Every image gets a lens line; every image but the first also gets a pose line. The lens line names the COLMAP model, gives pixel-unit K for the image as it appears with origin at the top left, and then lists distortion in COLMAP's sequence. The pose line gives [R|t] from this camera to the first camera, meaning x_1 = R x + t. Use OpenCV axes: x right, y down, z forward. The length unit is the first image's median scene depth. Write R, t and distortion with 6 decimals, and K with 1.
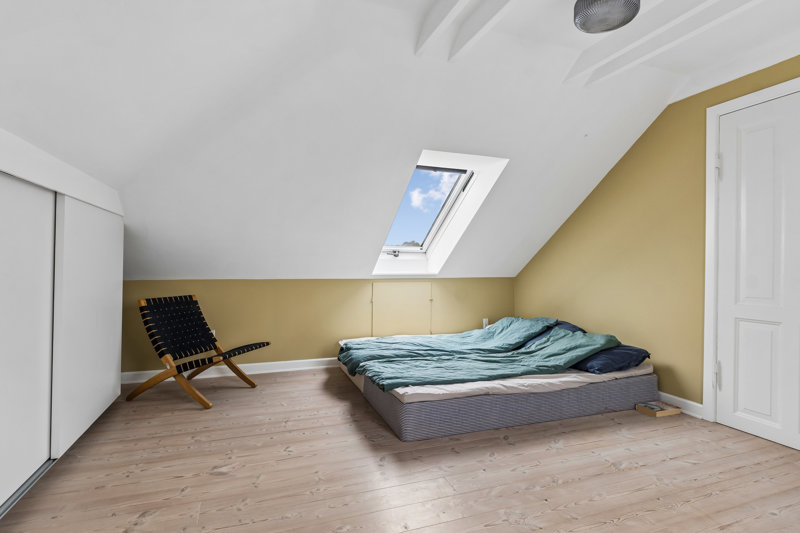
lens RADIAL K [[425.2, 0, 400.0], [0, 425.2, 266.5], [0, 0, 1]] dist [0.000346, 0.000142]
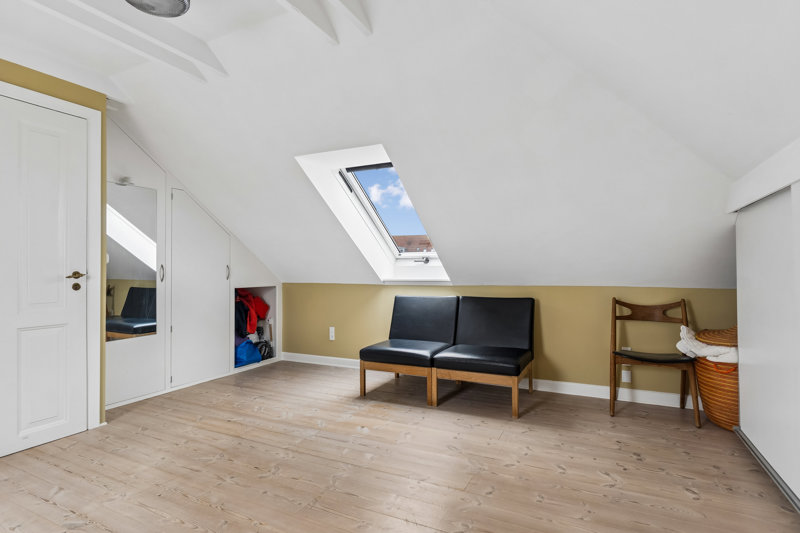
lens RADIAL K [[425.2, 0, 400.0], [0, 425.2, 266.5], [0, 0, 1]] dist [0.000346, 0.000142]
pose [[-0.695408, 0.000575, 0.718615, -0.499705], [-0.000014, 1.000000, -0.000815, -0.025500], [-0.718615, -0.000577, -0.695408, 1.117216]]
